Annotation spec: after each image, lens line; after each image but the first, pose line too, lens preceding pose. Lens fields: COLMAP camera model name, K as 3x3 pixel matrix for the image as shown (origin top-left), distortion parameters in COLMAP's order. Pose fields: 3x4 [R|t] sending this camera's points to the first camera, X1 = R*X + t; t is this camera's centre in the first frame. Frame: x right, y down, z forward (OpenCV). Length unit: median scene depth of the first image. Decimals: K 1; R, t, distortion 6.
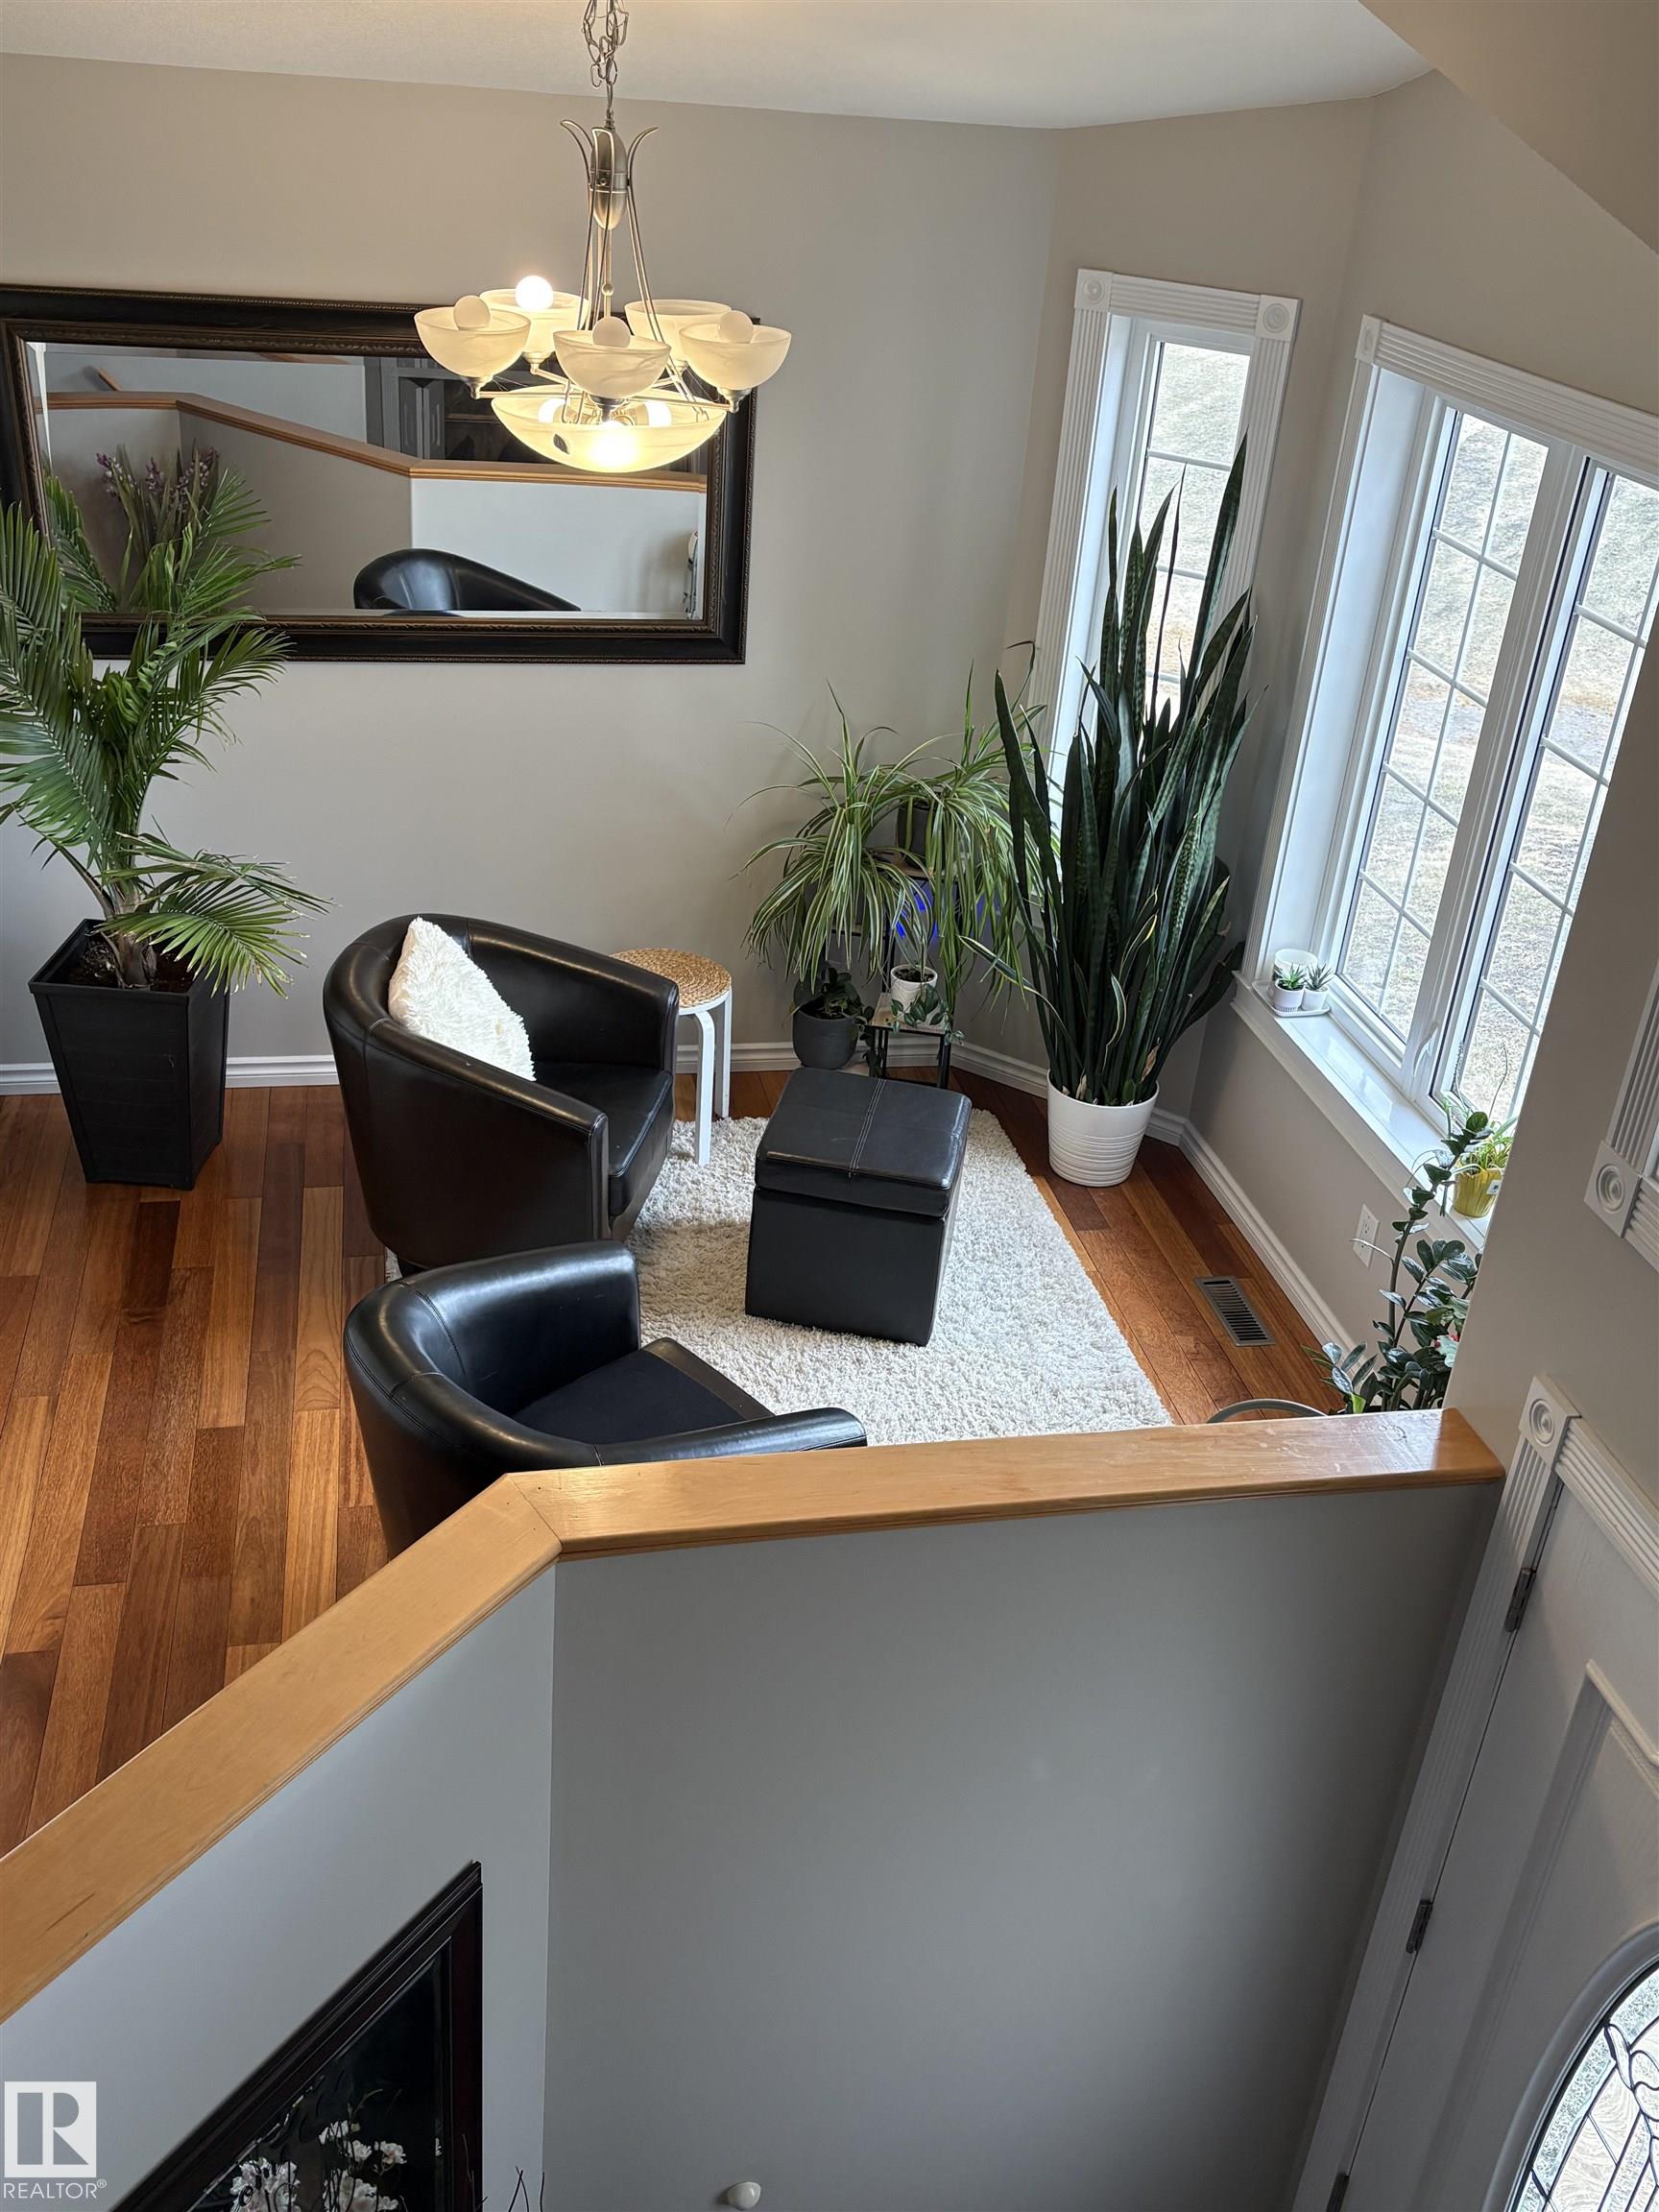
lens RADIAL K [[2012.1, 0, 829.5], [0, 2012.1, 1106.0], [0, 0, 1]] dist [0.039503, -0.000548]
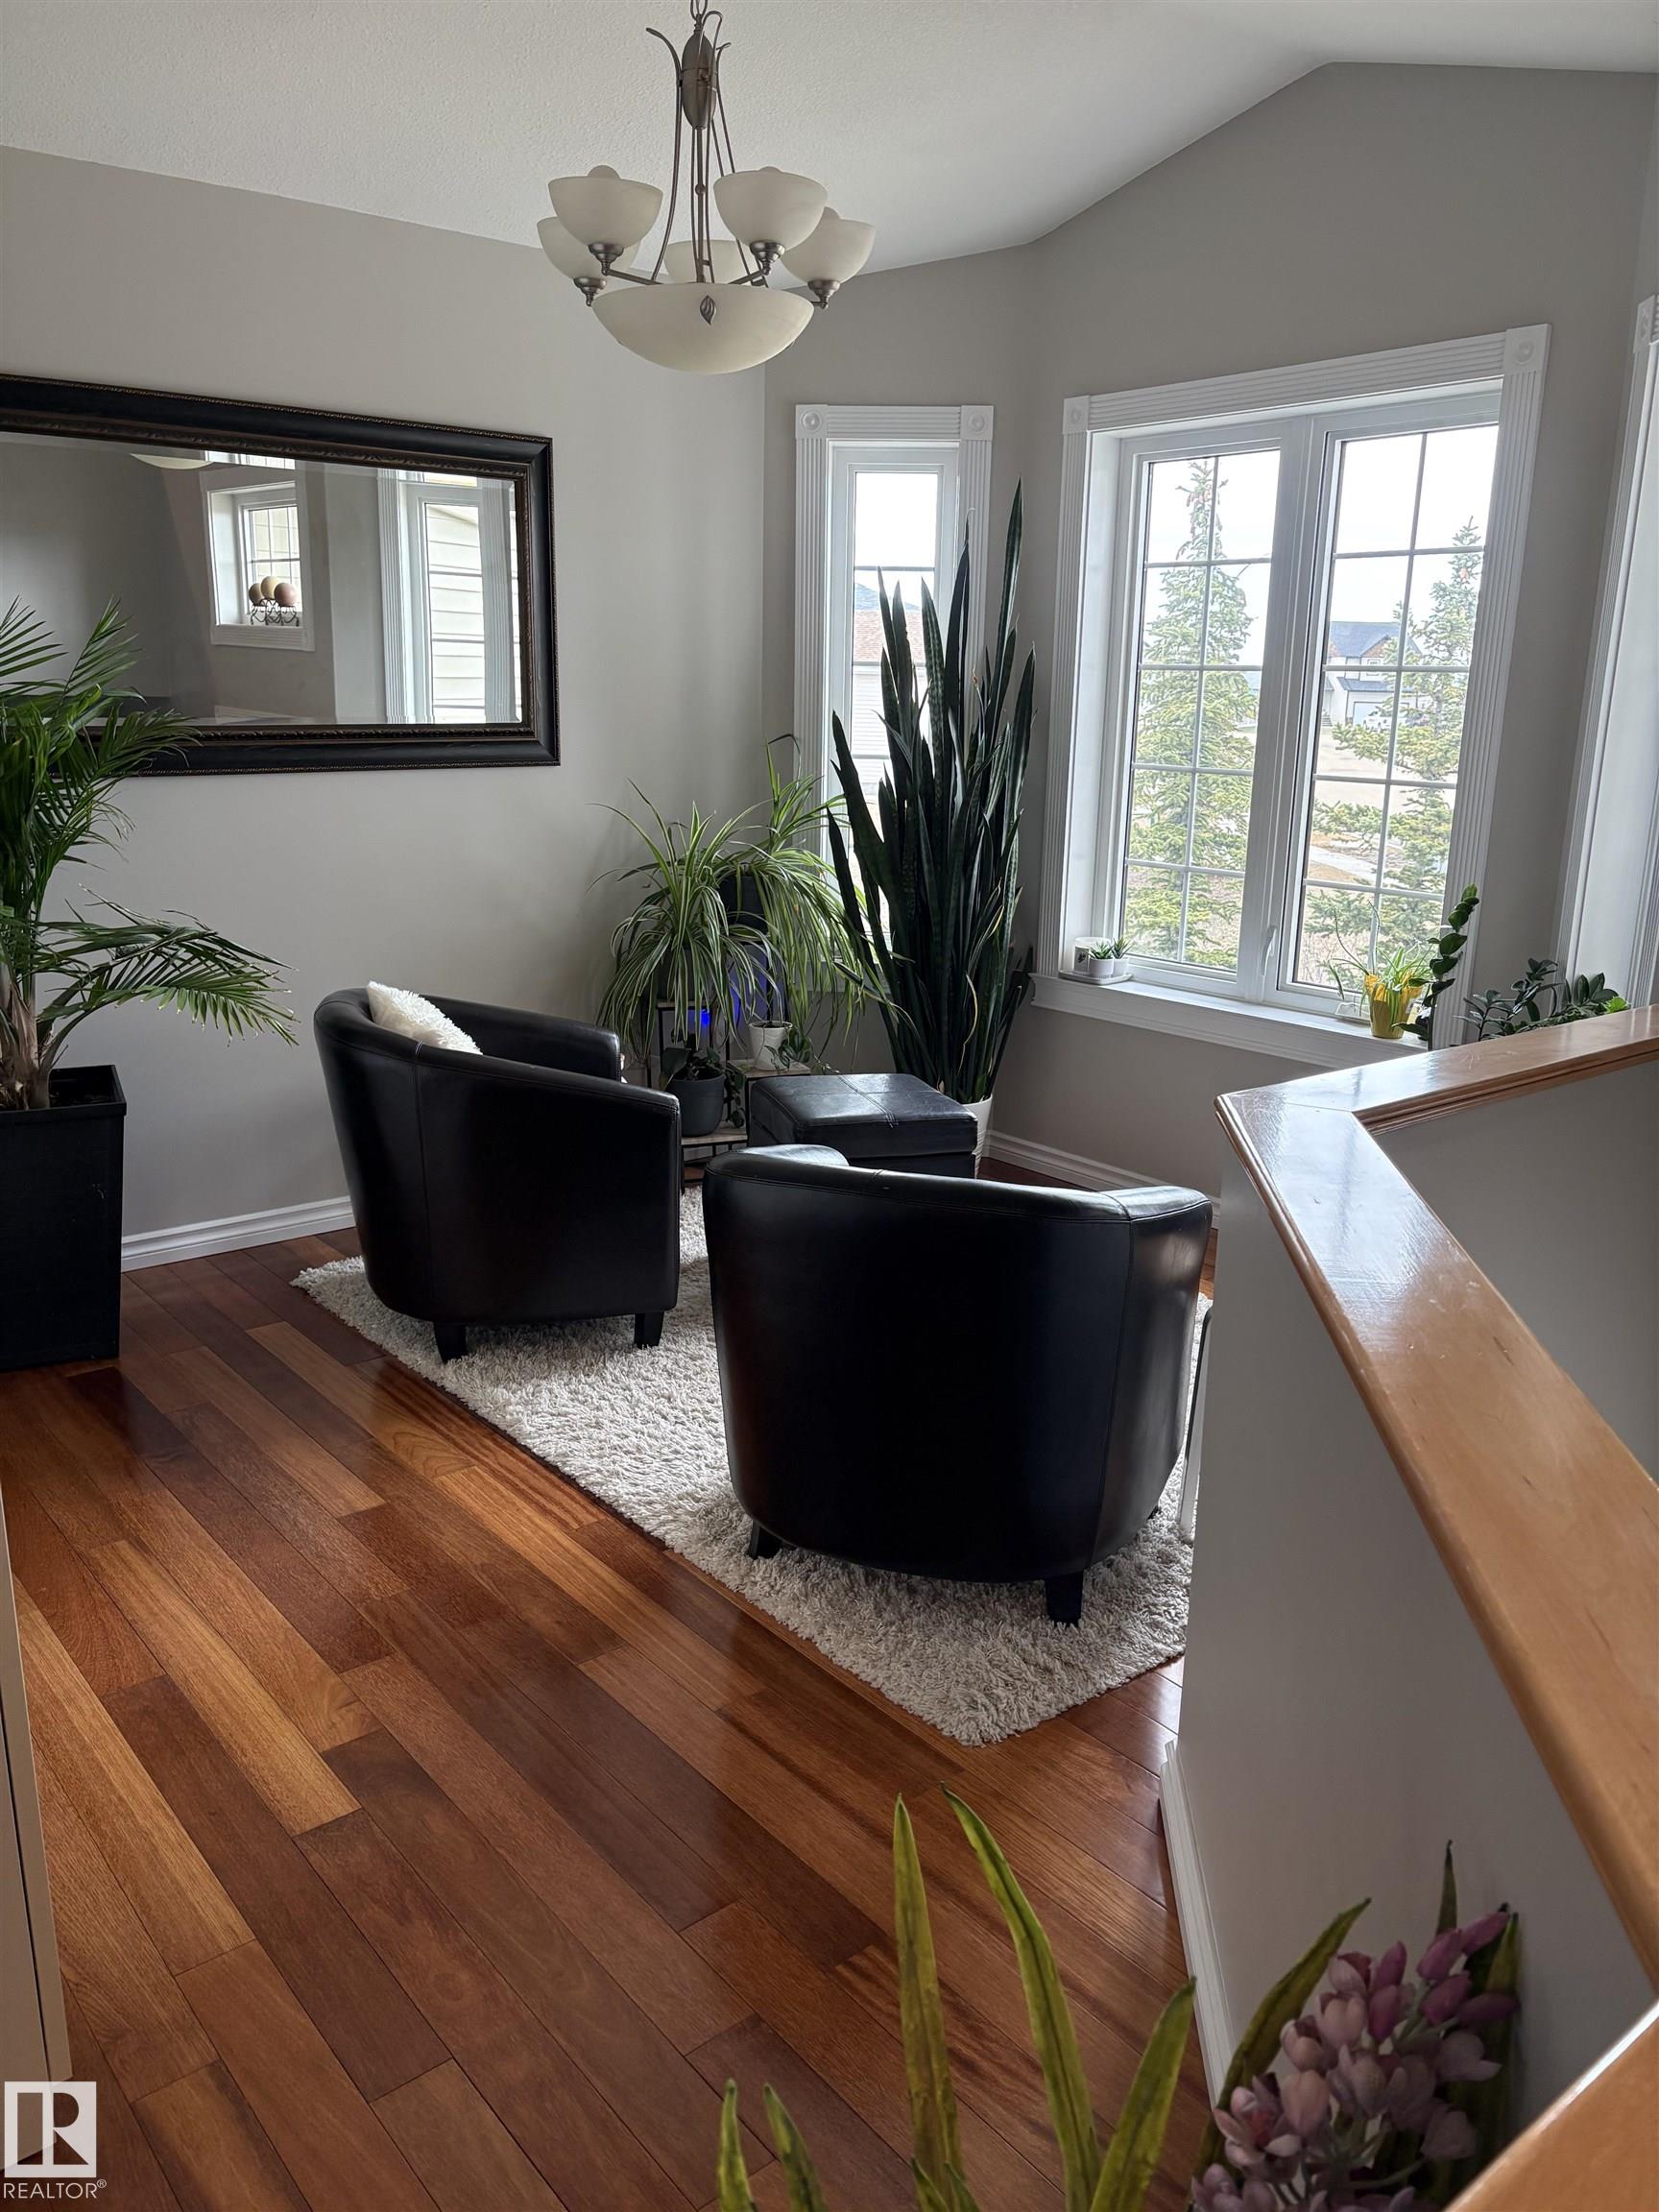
lens RADIAL K [[1669.1, 0, 849.6], [0, 1669.1, 1108.1], [0, 0, 1]] dist [0.033693, 0.001023]
pose [[0.886779, -0.169558, 0.429970, -0.359524], [0.258732, 0.952971, -0.157811, 0.148259], [-0.382990, 0.251190, 0.888944, 0.233493]]
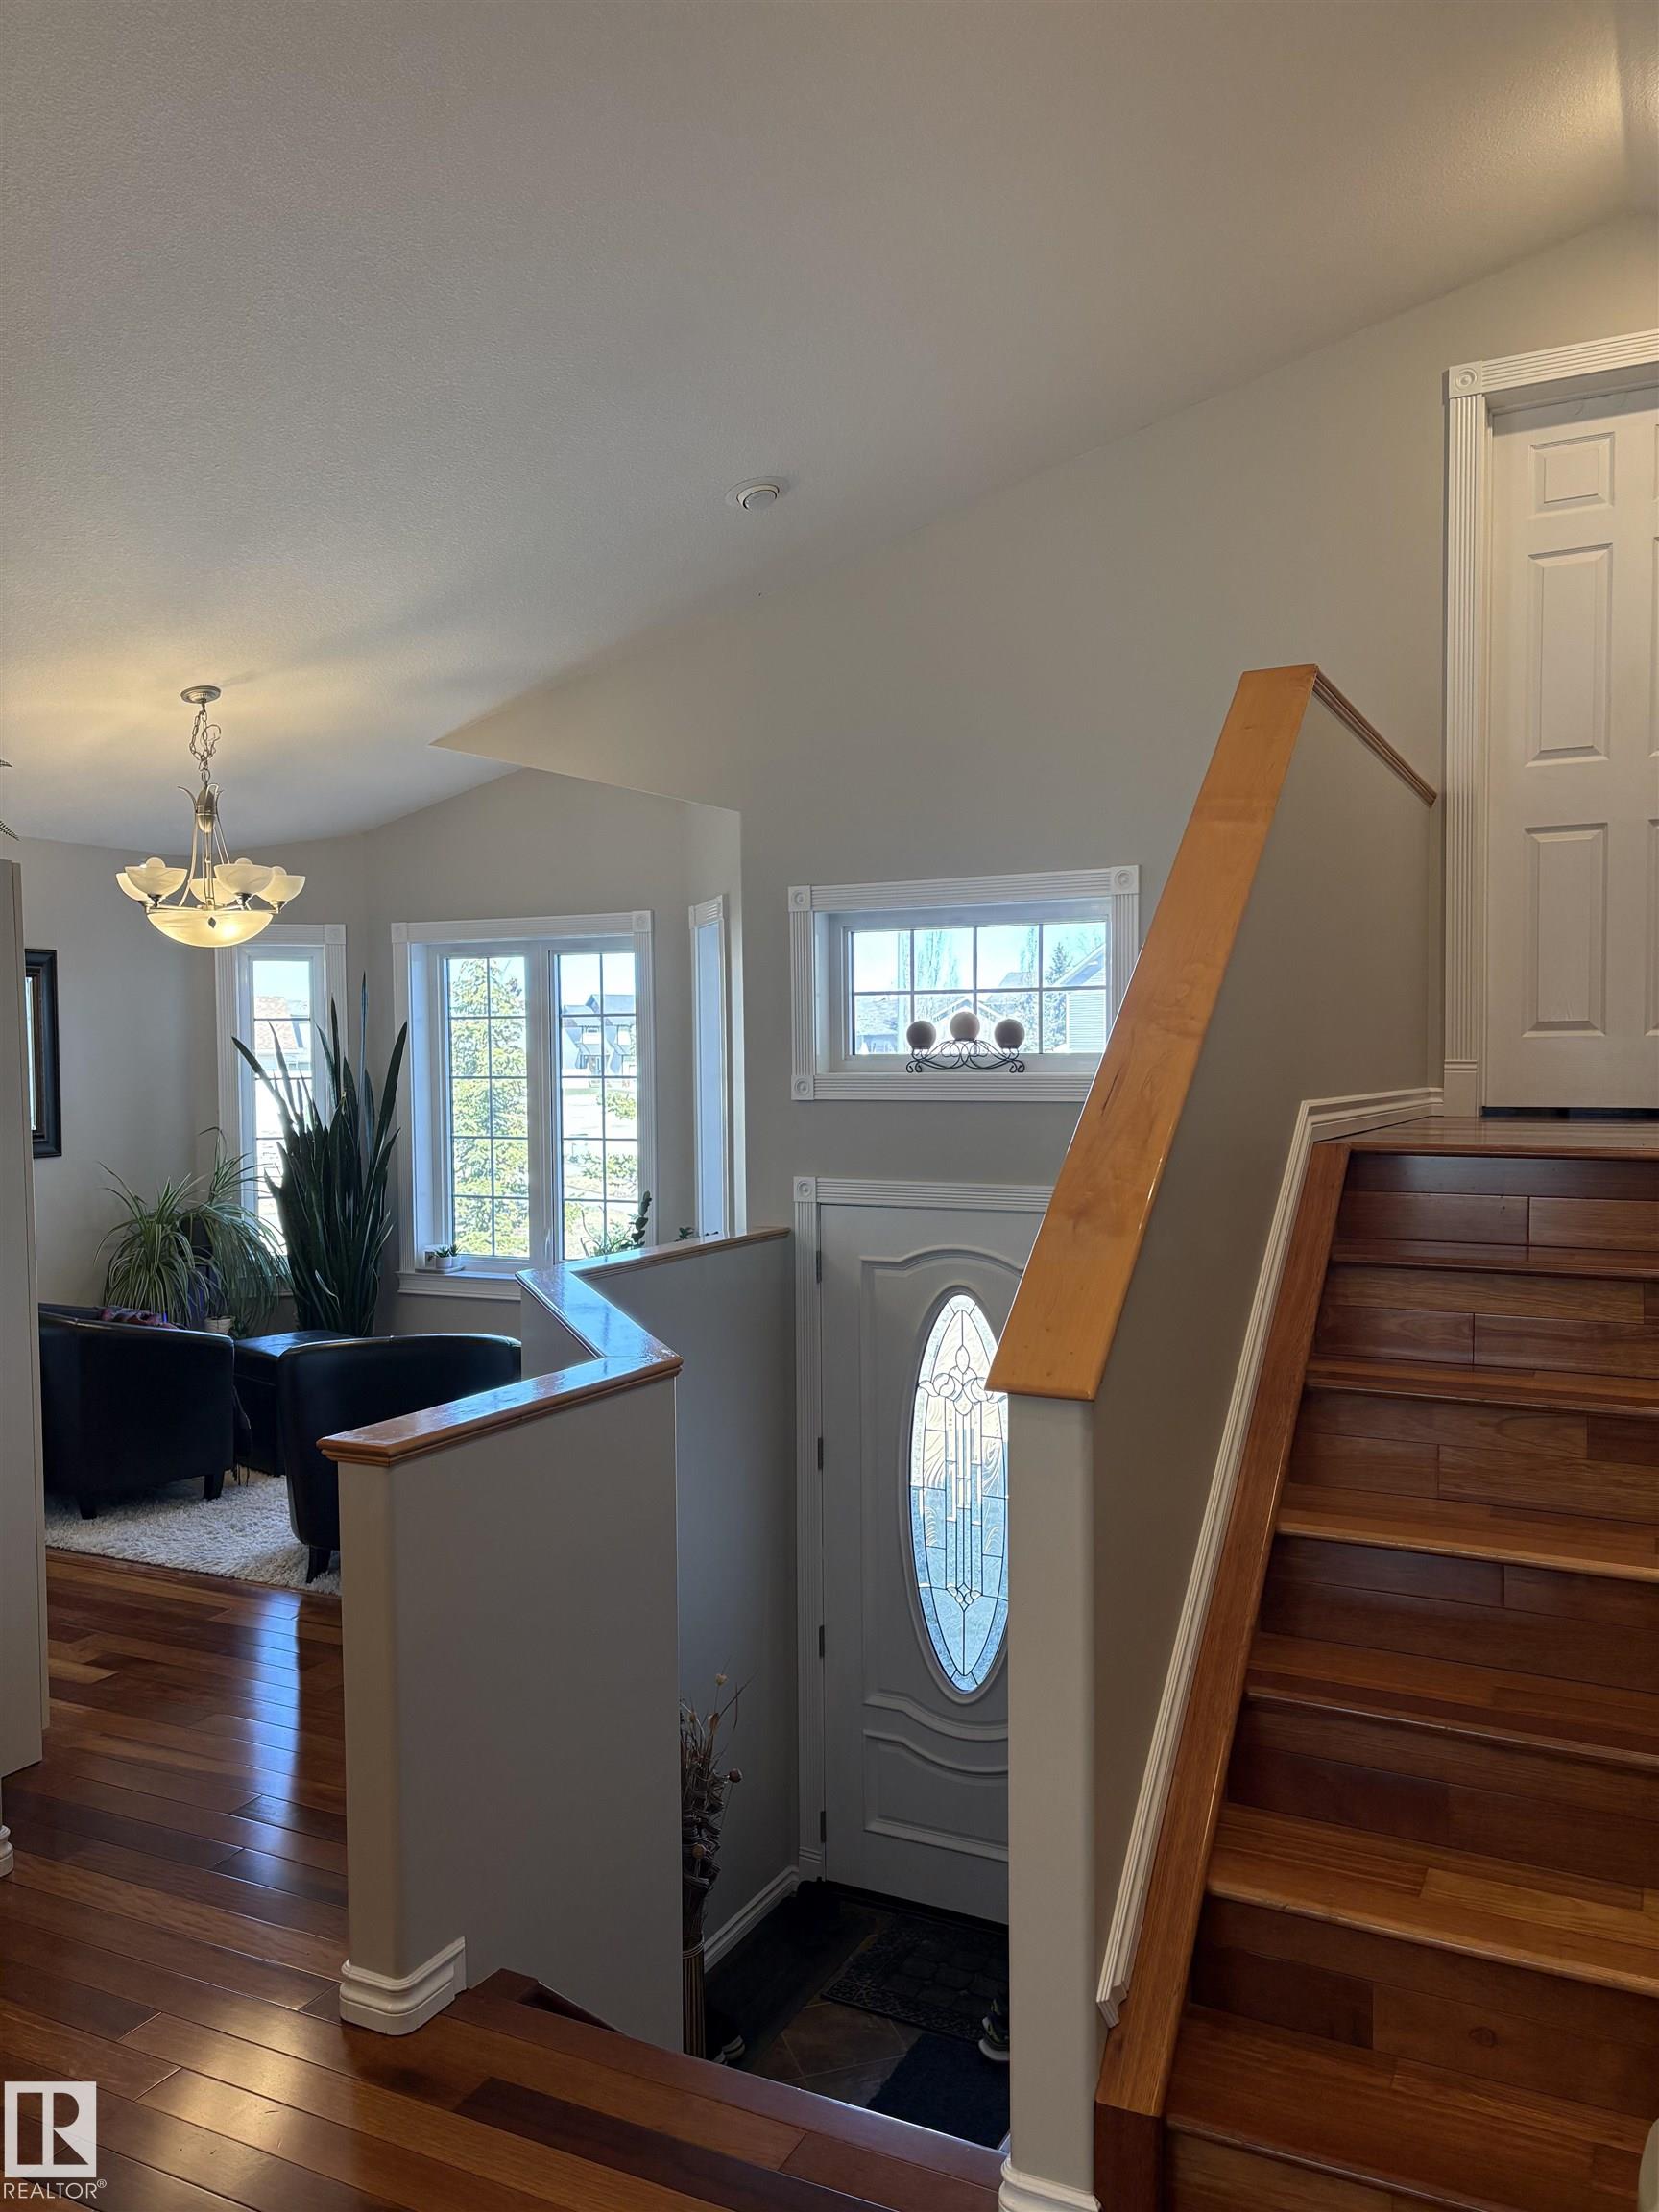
lens RADIAL K [[1657.6, 0, 829.5], [0, 1657.6, 1106.0], [0, 0, 1]] dist [0.037076, -0.004112]
pose [[0.631640, -0.108955, 0.767567, -0.745332], [0.418658, 0.881236, -0.219429, 0.318982], [-0.652500, 0.459948, 0.602239, -0.212893]]
